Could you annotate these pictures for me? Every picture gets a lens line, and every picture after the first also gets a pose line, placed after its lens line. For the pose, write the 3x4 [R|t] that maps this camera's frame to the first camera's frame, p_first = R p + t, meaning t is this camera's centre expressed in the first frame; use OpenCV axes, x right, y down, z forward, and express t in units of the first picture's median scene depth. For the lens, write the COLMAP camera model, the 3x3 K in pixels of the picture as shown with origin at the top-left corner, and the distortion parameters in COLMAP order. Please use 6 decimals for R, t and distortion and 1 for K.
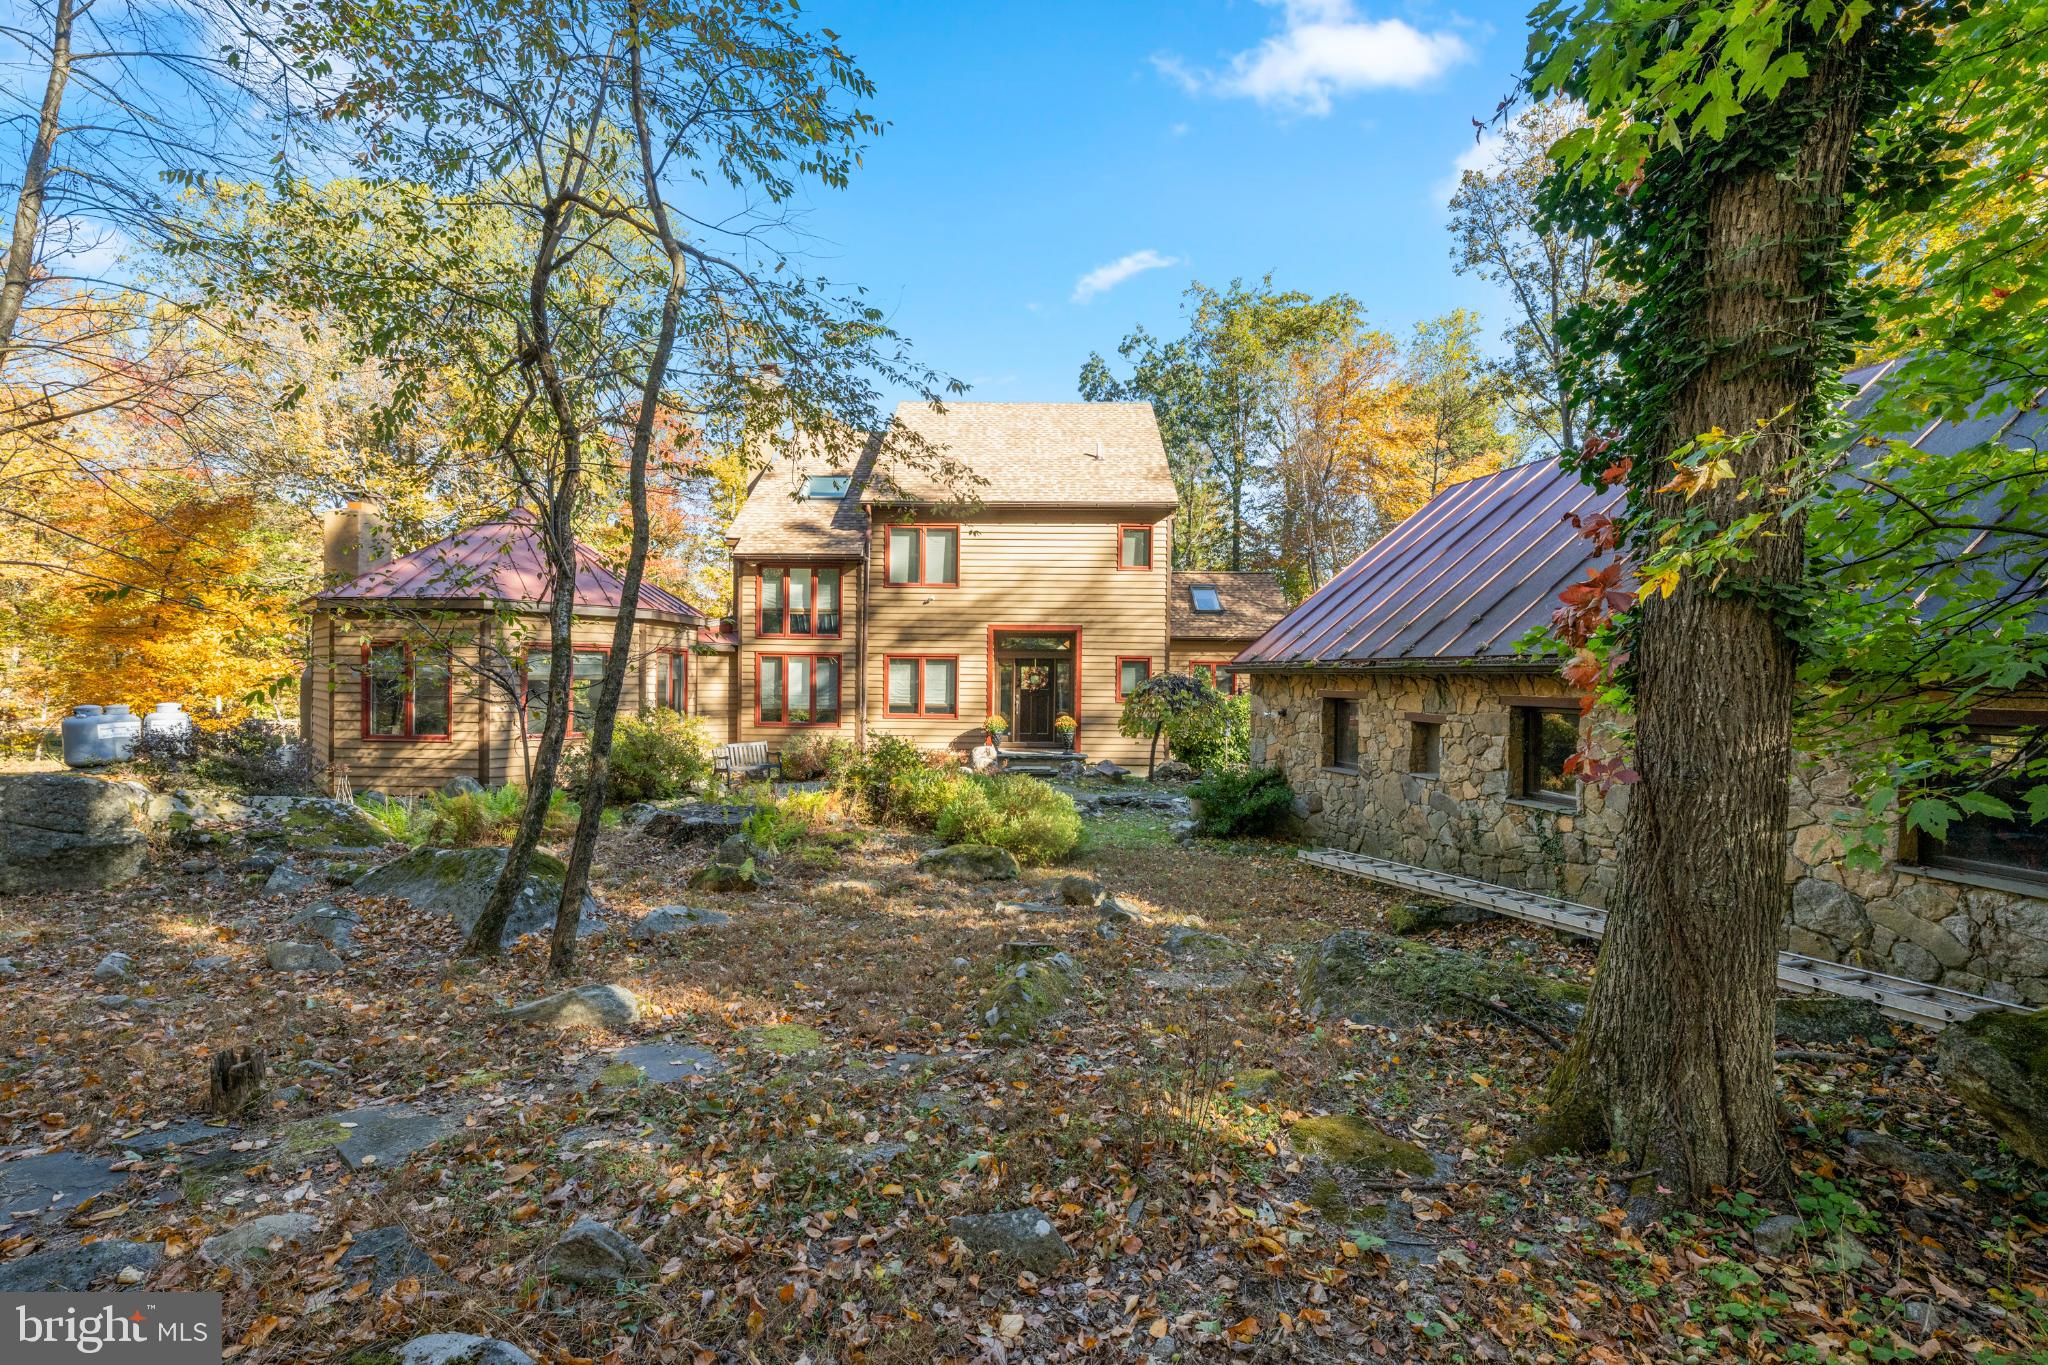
lens RADIAL K [[855.5, 0, 1012.2], [0, 855.5, 684.8], [0, 0, 1]] dist [-0.001006, -0.000272]
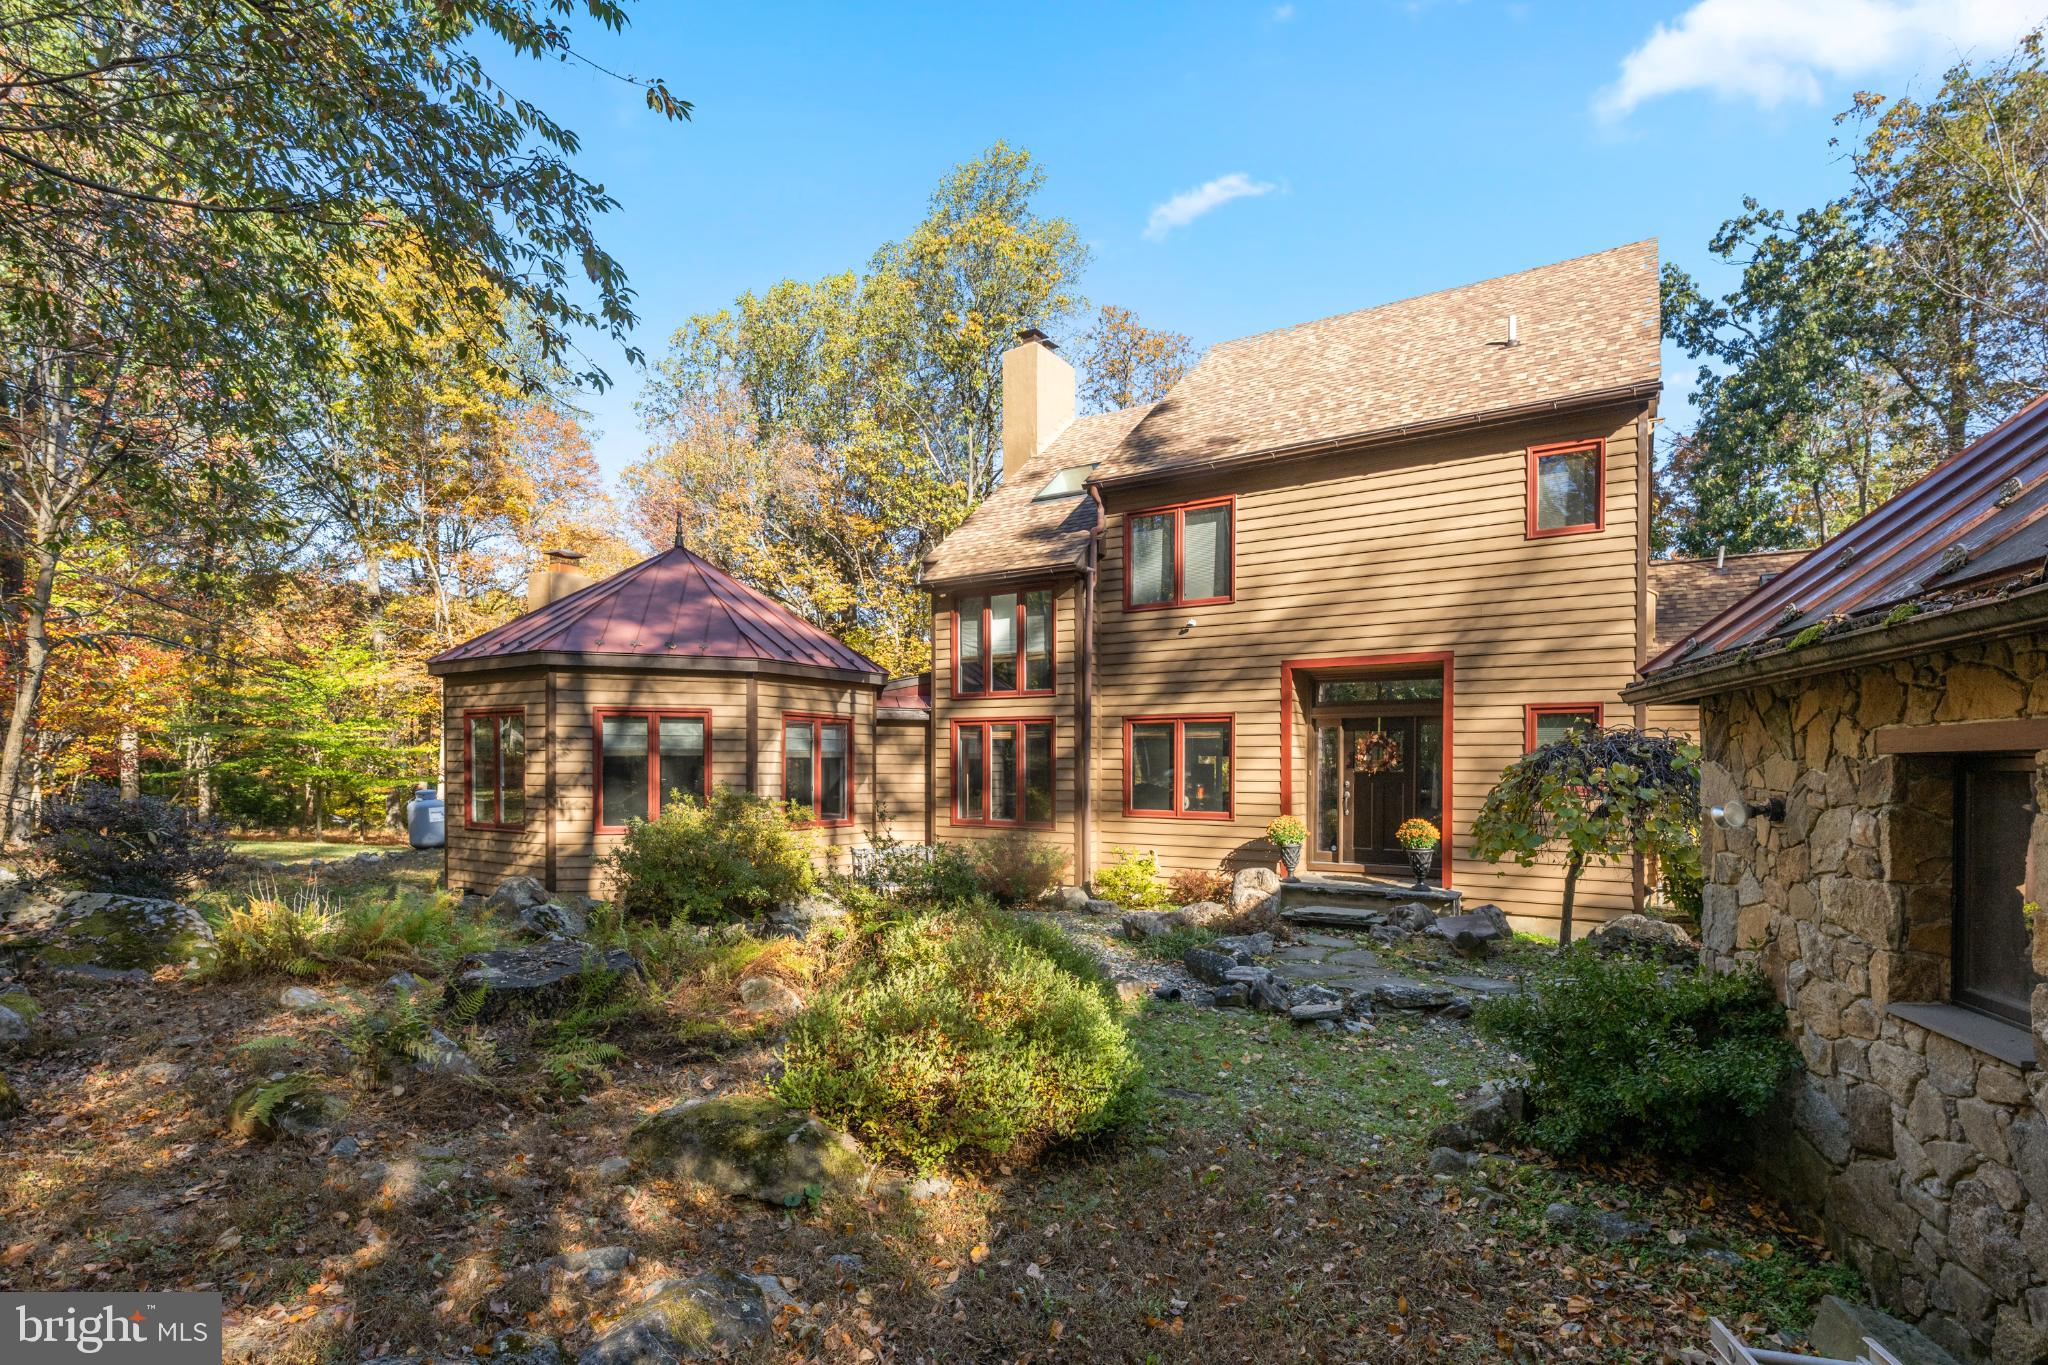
lens RADIAL K [[973.4, 0, 1025.1], [0, 973.4, 779.3], [0, 0, 1]] dist [-0.002344, -0.000778]
pose [[0.856049, 0.000509, -0.516895, 0.164978], [-0.003580, 0.999981, -0.004945, 0.014930], [0.516883, 0.006083, 0.856035, 0.337224]]
